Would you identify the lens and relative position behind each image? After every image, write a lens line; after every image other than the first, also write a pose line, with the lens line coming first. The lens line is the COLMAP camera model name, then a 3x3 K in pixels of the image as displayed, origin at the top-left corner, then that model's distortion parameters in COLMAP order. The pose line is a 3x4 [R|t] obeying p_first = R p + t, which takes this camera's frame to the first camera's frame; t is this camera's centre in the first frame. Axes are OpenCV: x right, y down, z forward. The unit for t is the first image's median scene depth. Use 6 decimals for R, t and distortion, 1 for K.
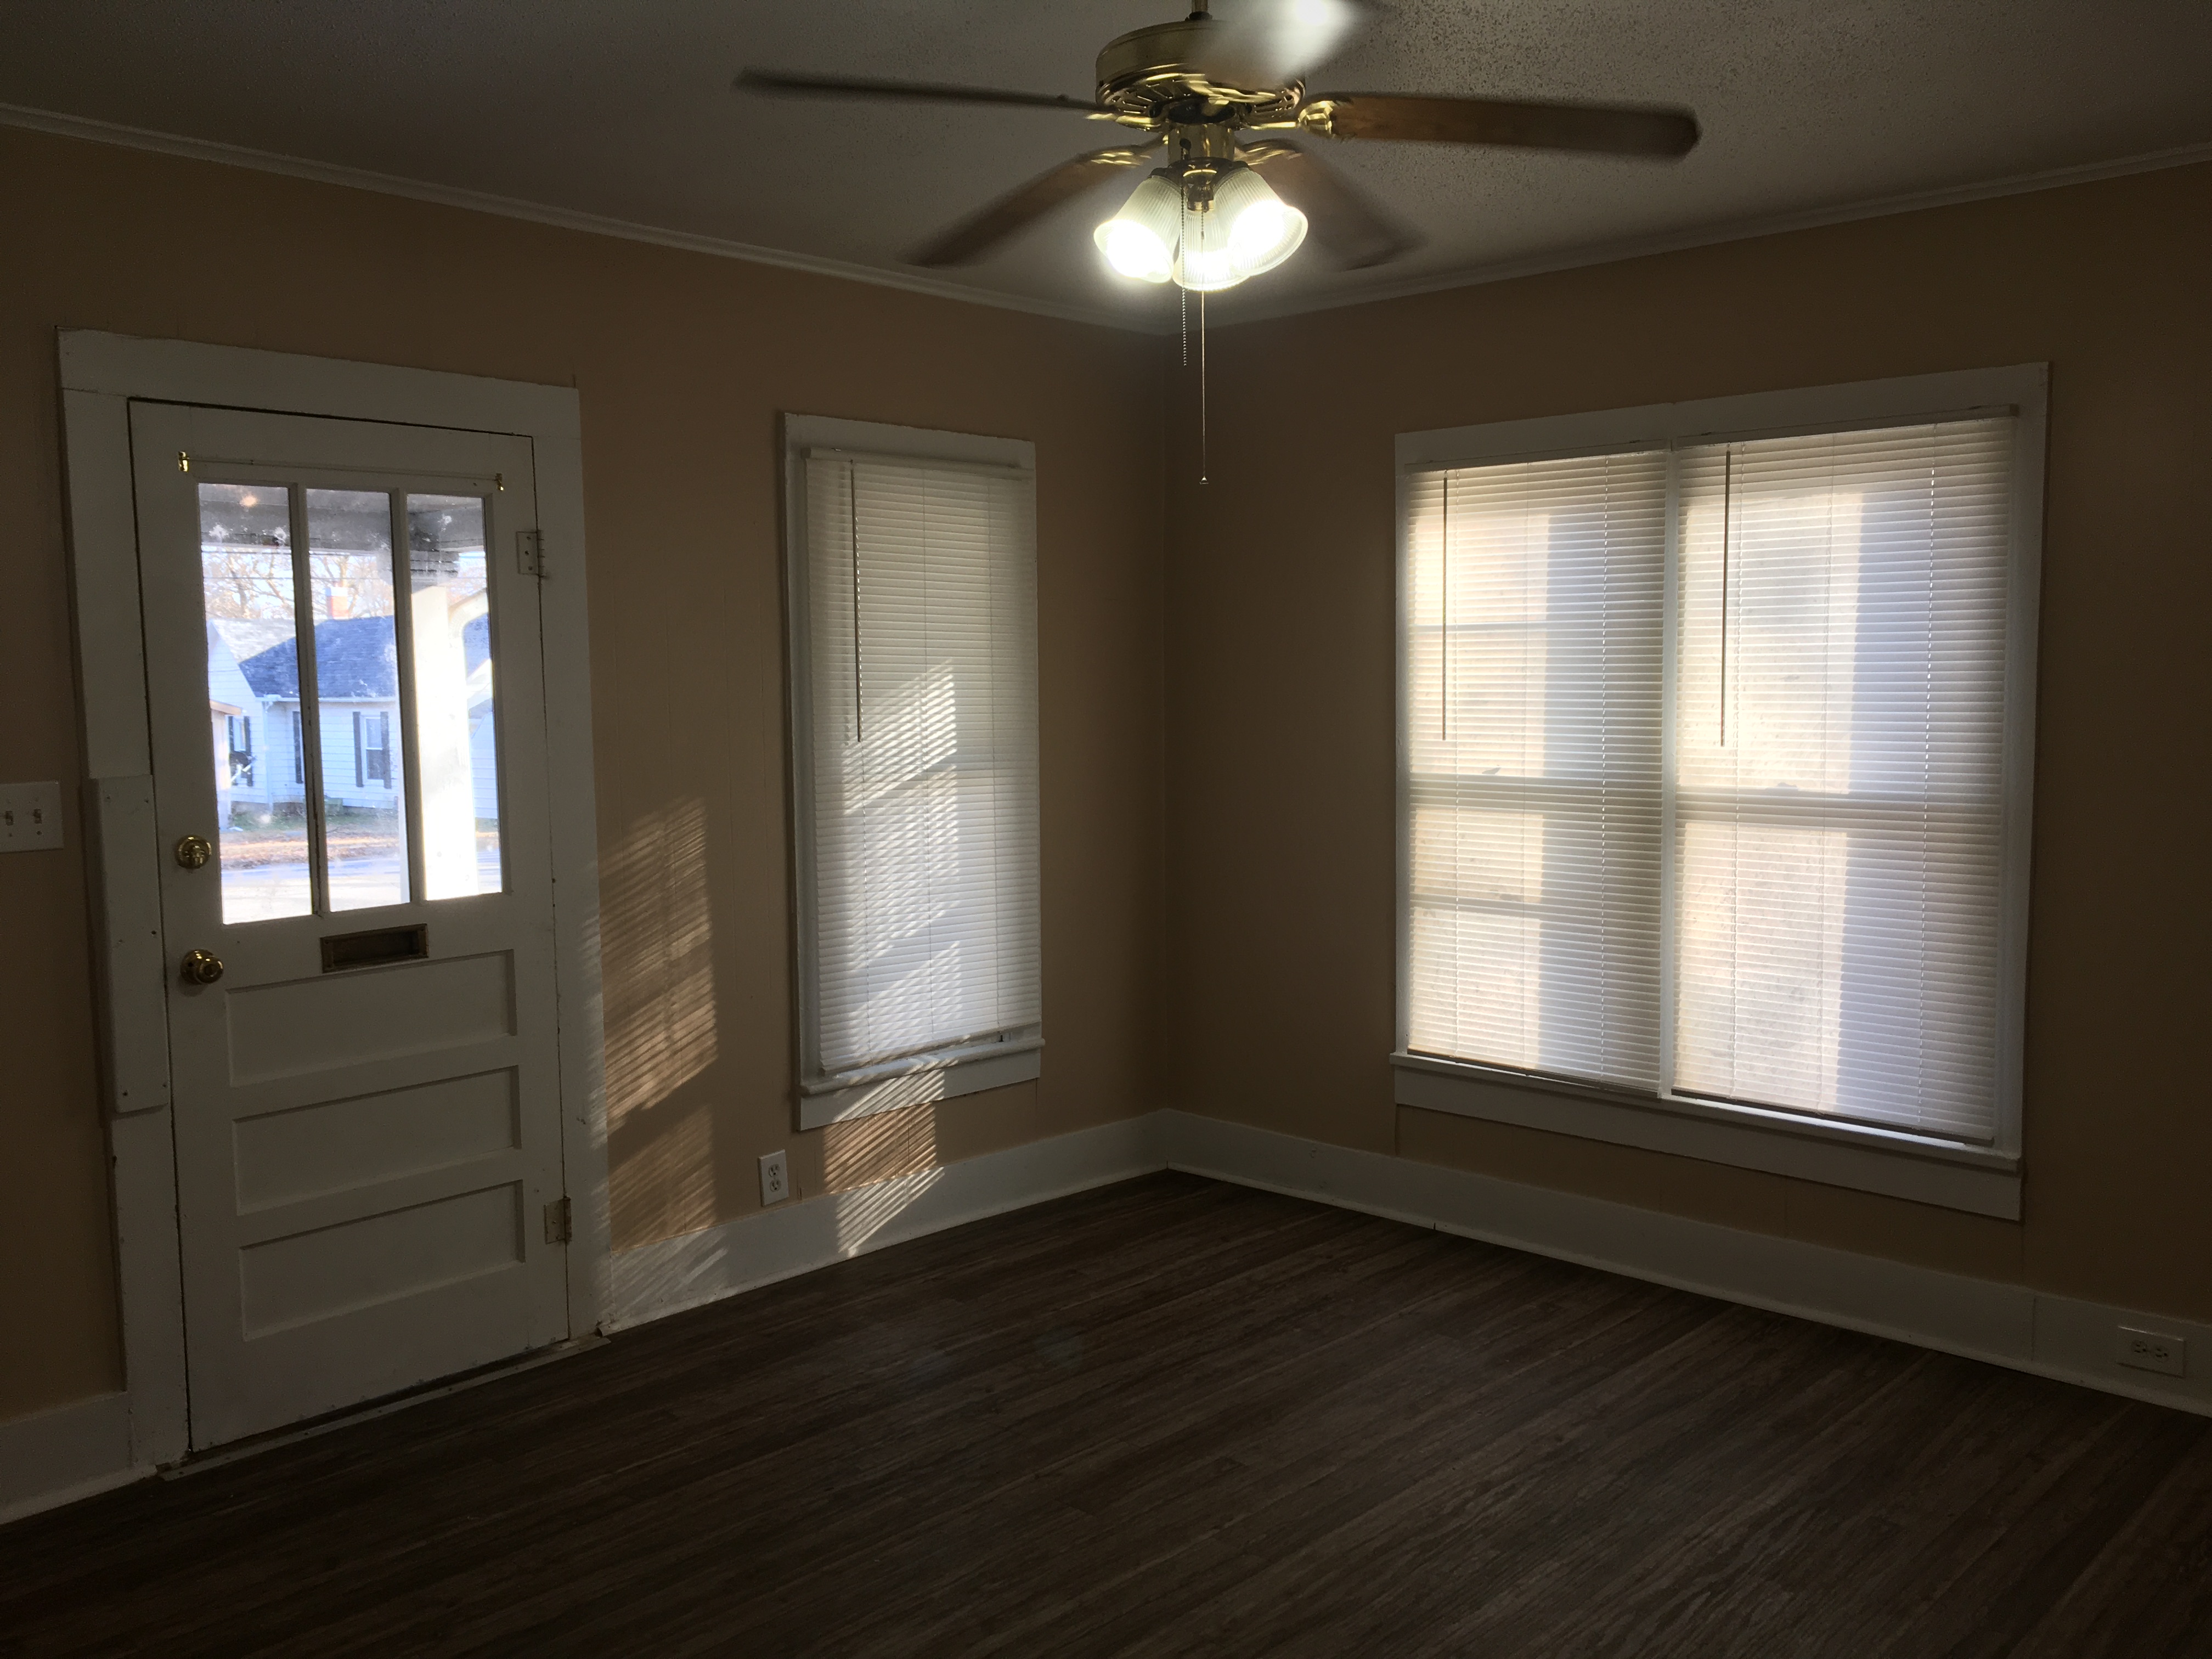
lens RADIAL K [[1831.7, 0, 1106.0], [0, 1831.7, 829.5], [0, 0, 1]] dist [0.008577, -0.006921]
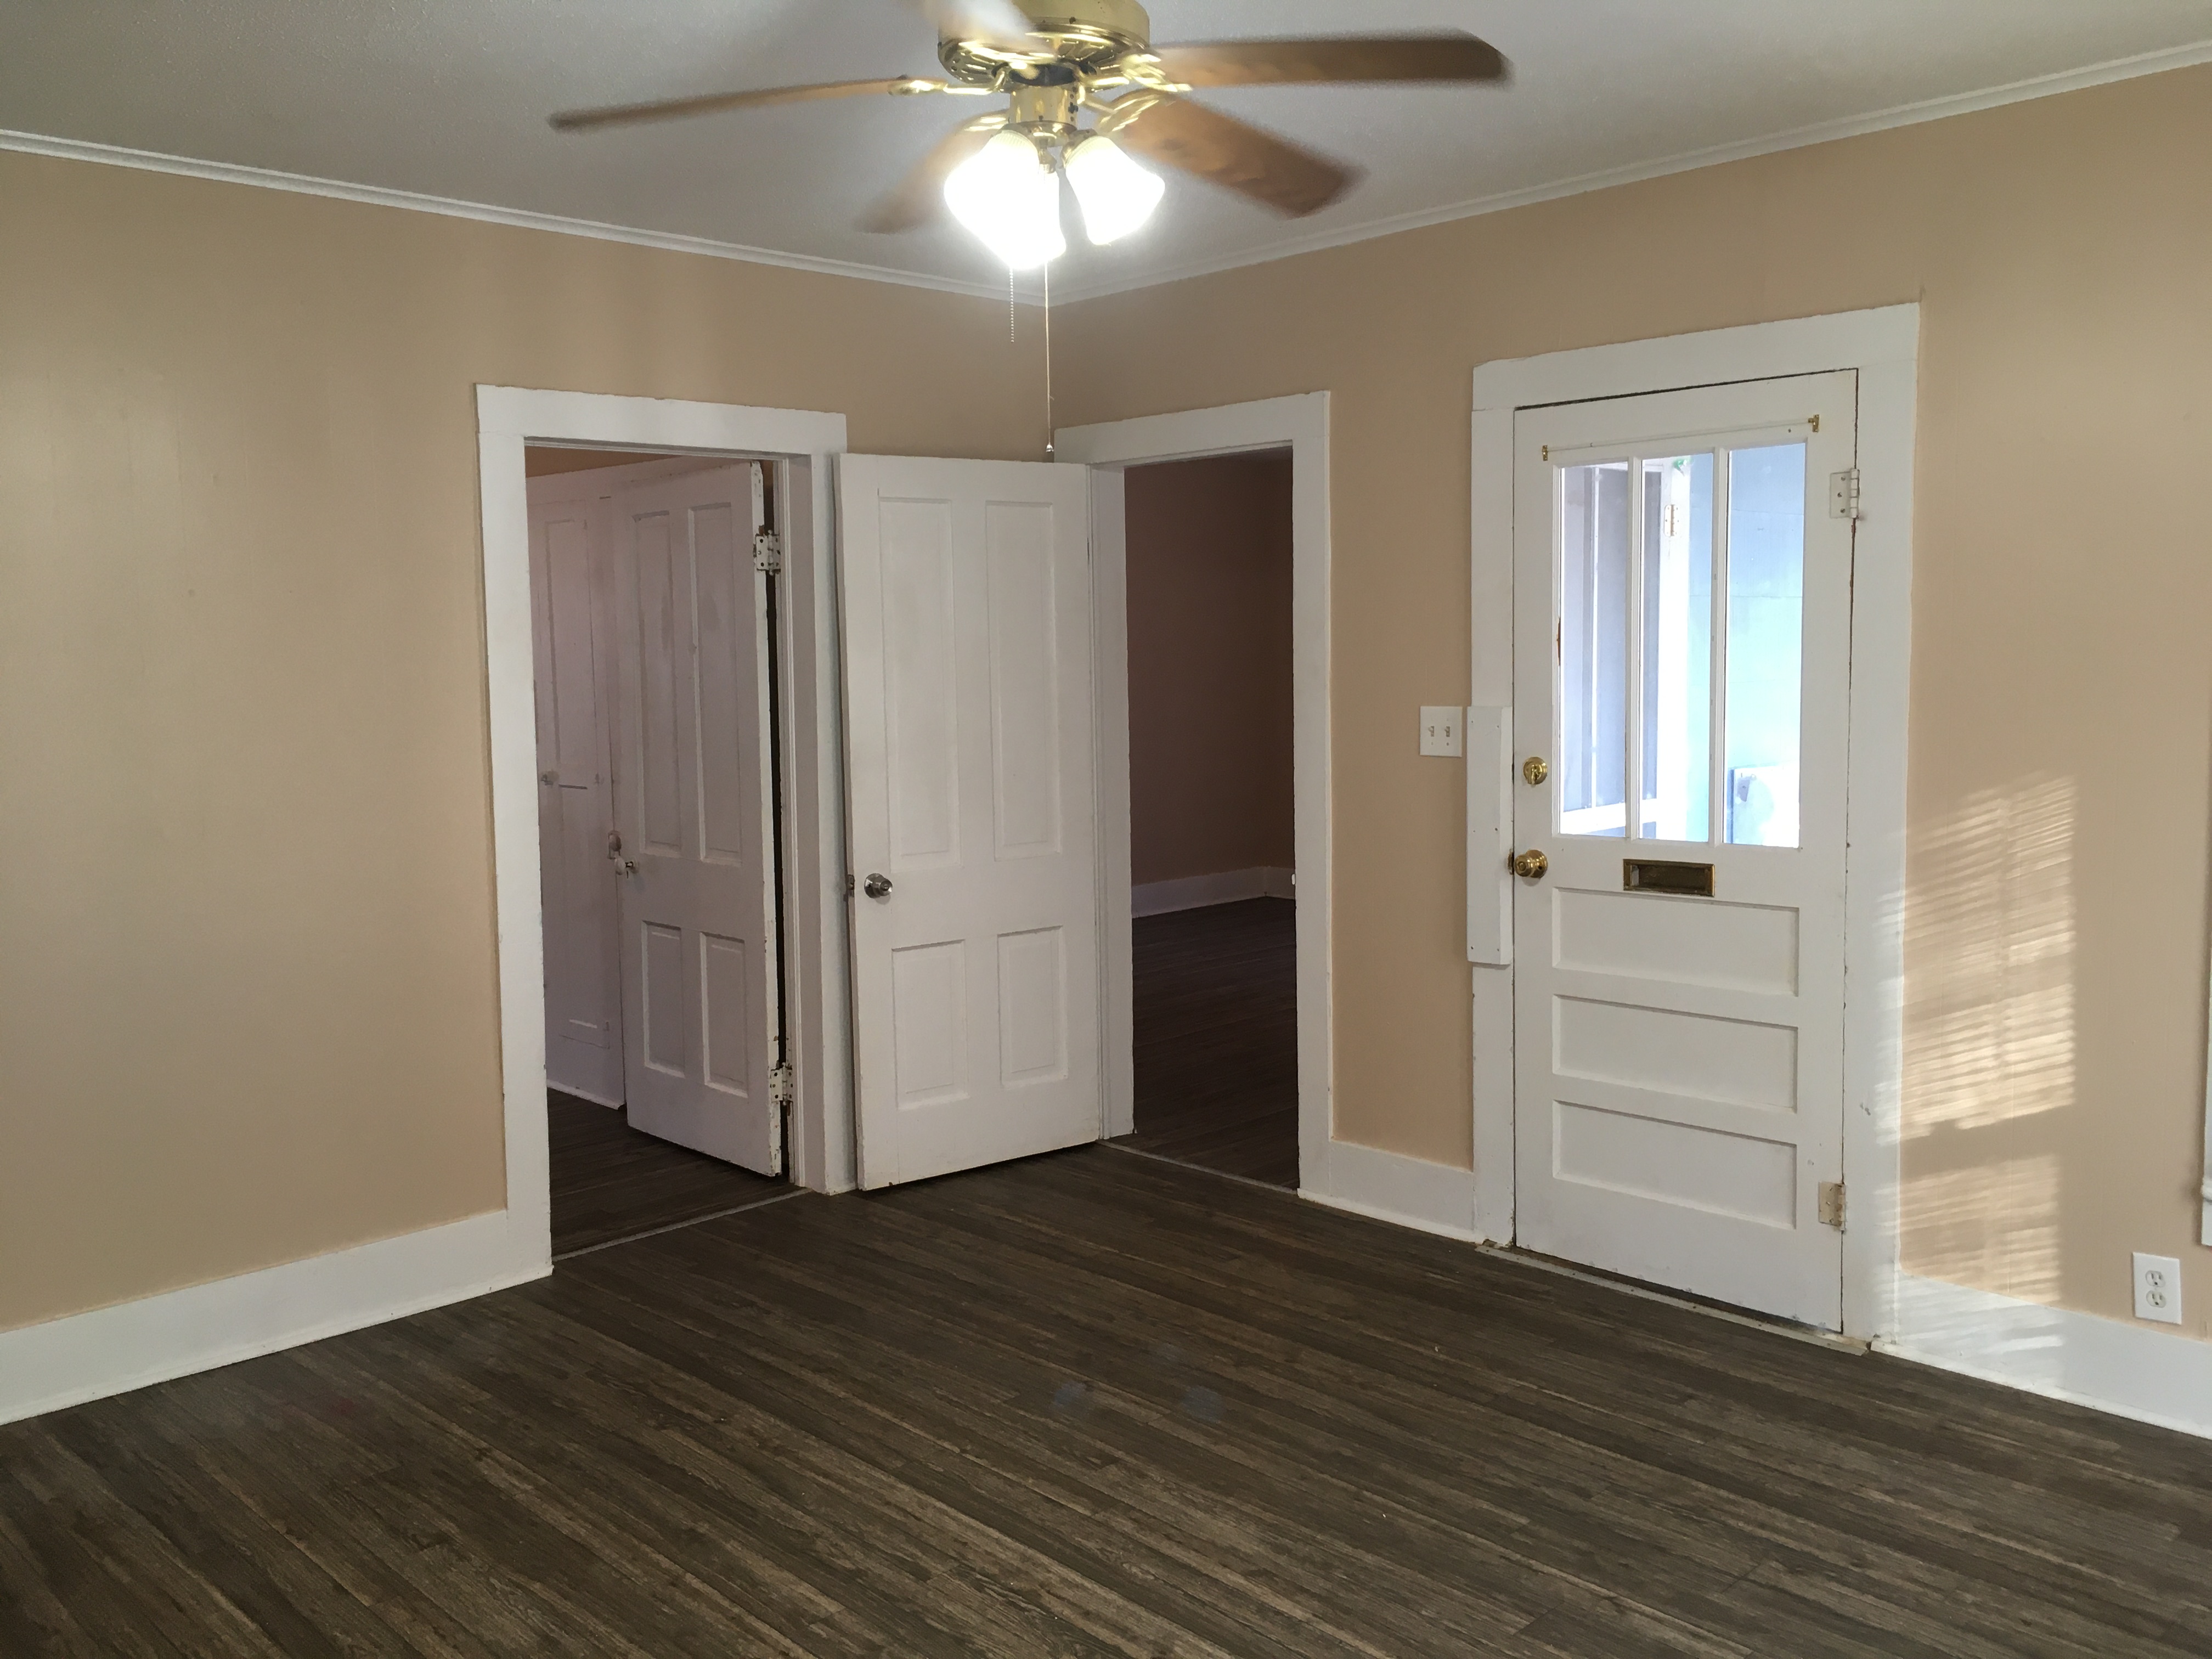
lens RADIAL K [[1831.7, 0, 1106.0], [0, 1831.7, 829.5], [0, 0, 1]] dist [0.008577, -0.006921]
pose [[-0.051067, 0.115108, -0.992039, 0.630992], [-0.069951, 0.990484, 0.118528, -0.062820], [0.996242, 0.075447, -0.042529, 0.647722]]
